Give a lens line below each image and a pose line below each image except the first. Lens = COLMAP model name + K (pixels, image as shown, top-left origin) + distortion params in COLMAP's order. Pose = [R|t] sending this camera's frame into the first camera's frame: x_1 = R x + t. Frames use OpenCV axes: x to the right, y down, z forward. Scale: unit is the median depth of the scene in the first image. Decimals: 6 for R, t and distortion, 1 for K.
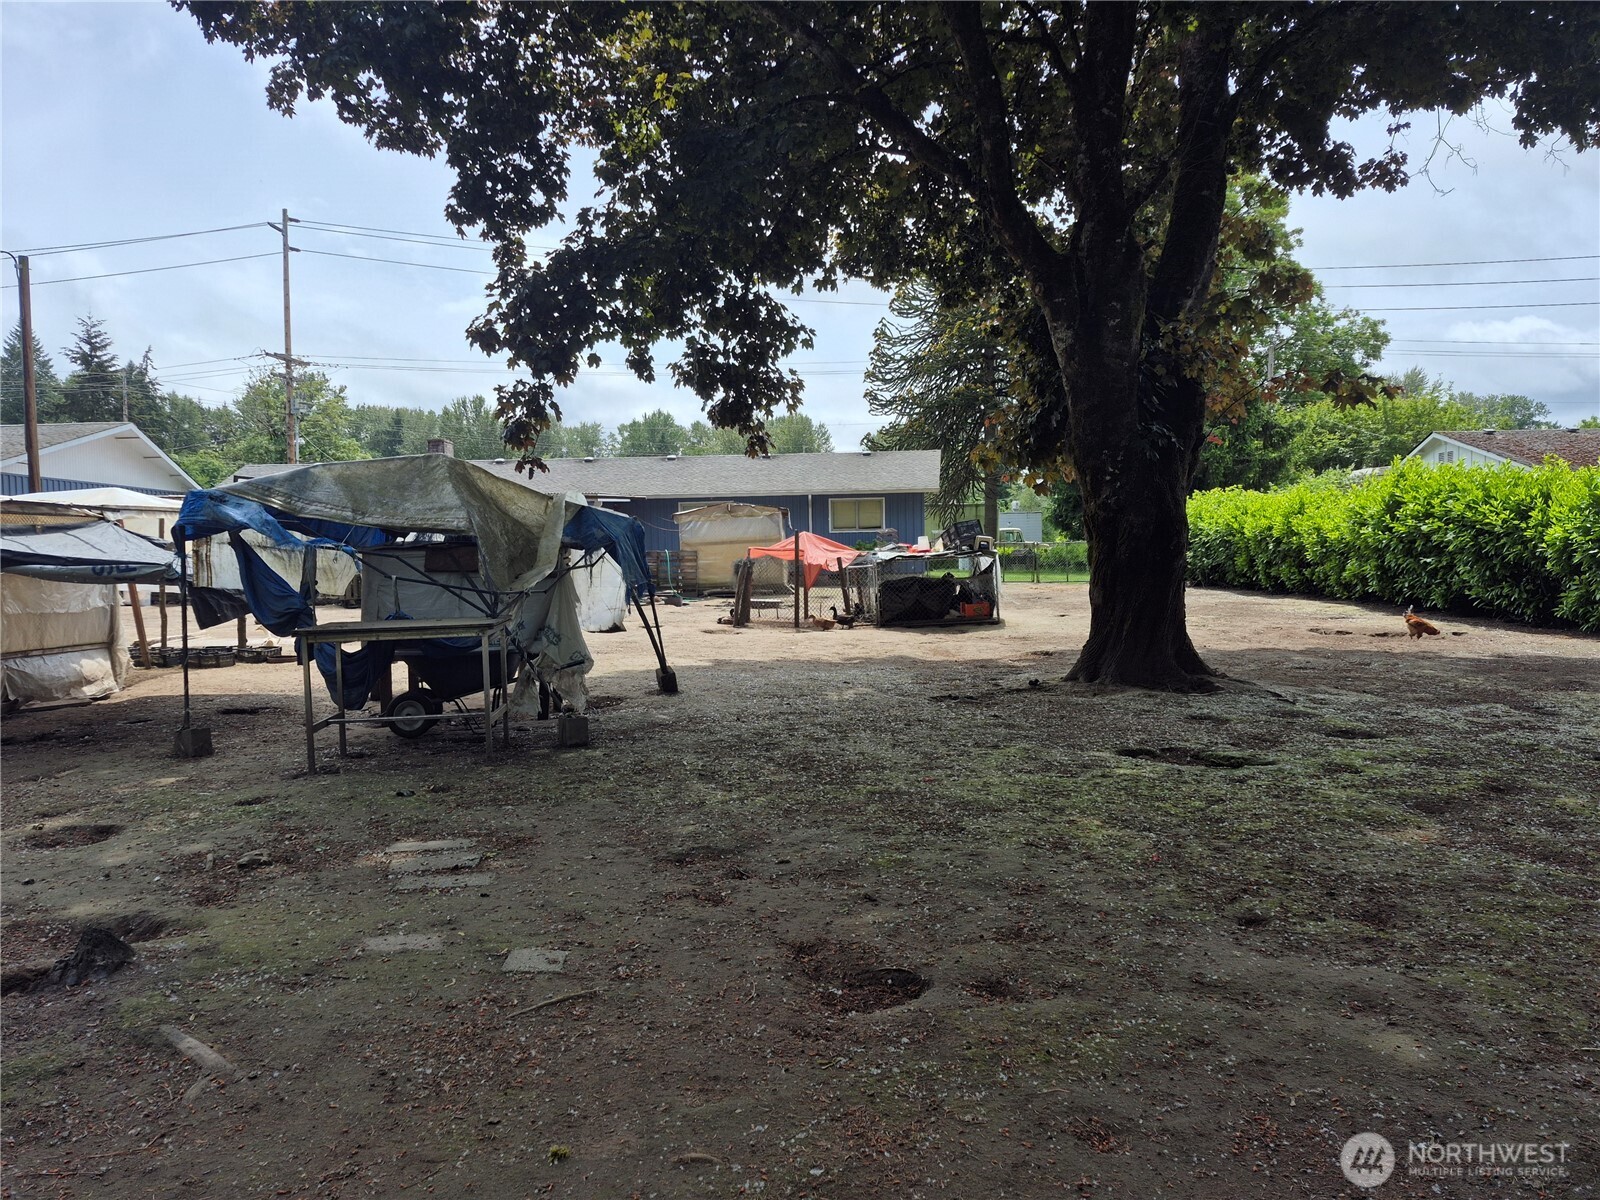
lens RADIAL K [[1090.3, 0, 800.3], [0, 1090.3, 599.9], [0, 0, 1]] dist [0.007603, 0.001994]
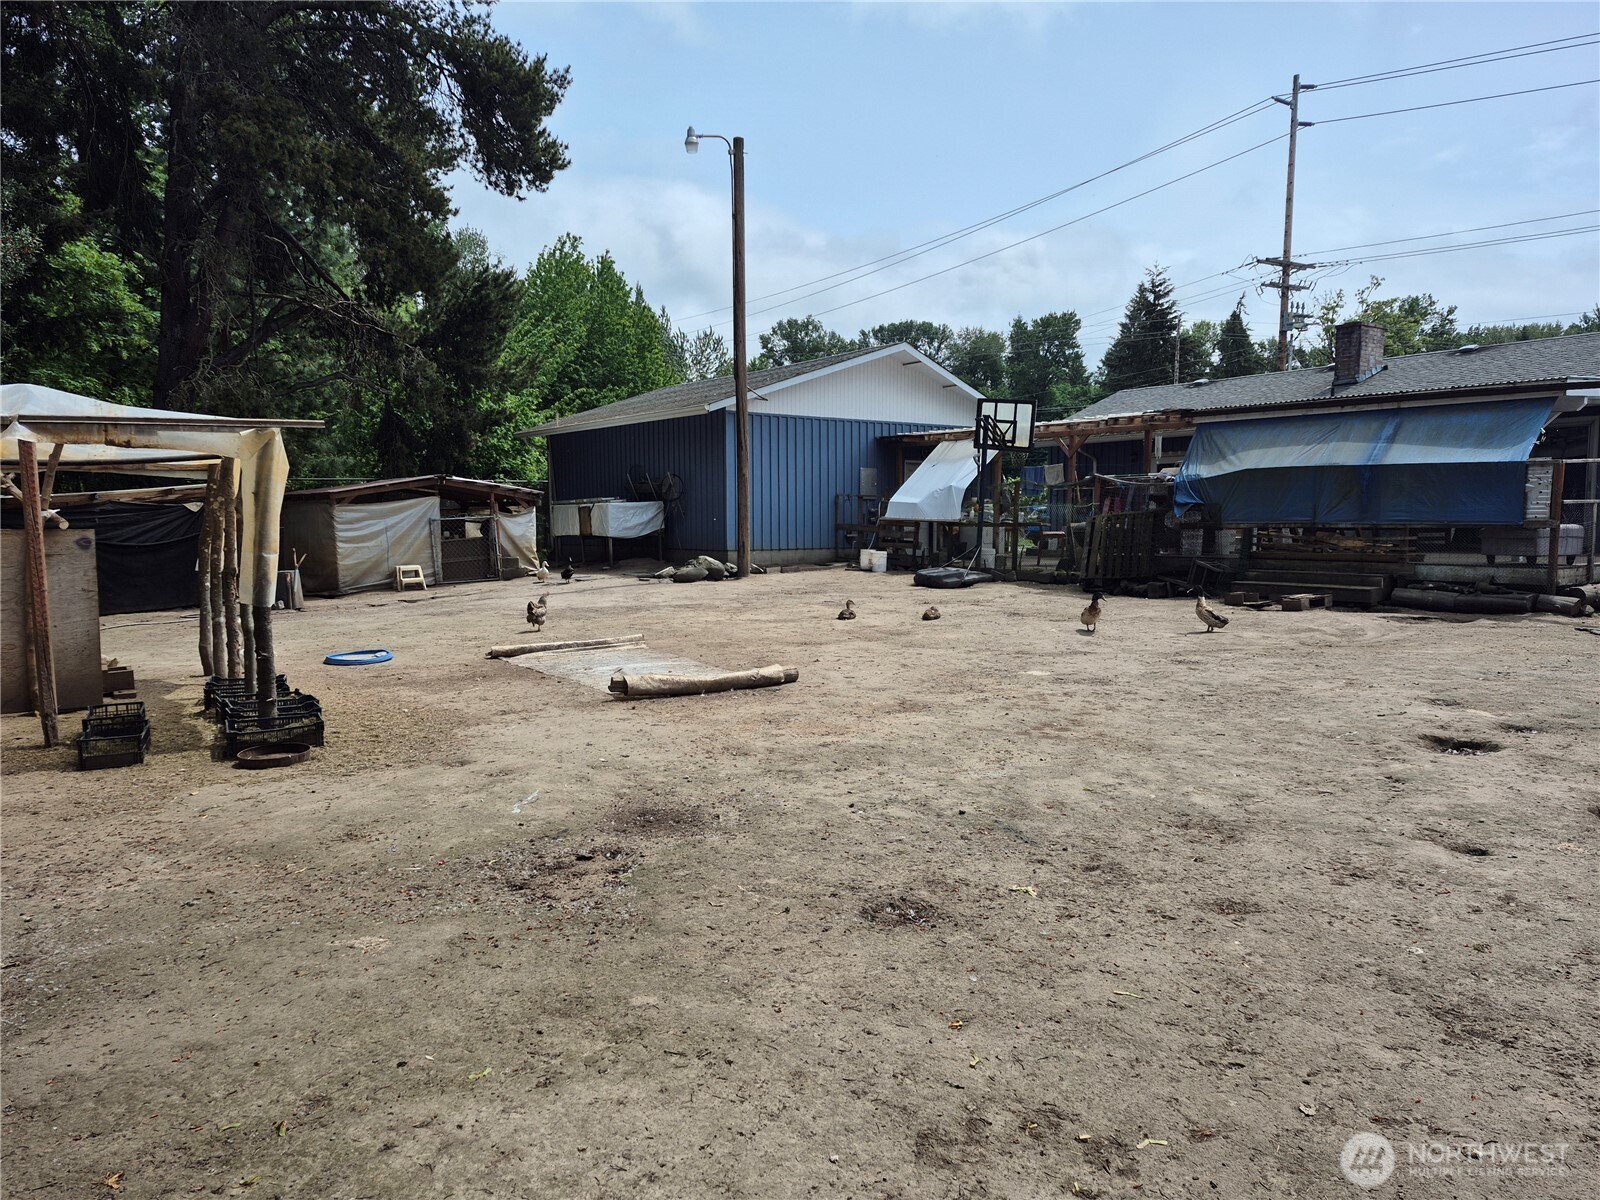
lens RADIAL K [[1090.3, 0, 800.4], [0, 1090.3, 603.7], [0, 0, 1]] dist [0.007603, 0.001994]
pose [[0.586977, 0.080423, -0.805599, -0.002926], [-0.036736, 0.996675, 0.072731, -0.012891], [0.808770, -0.013097, 0.587979, 0.219729]]
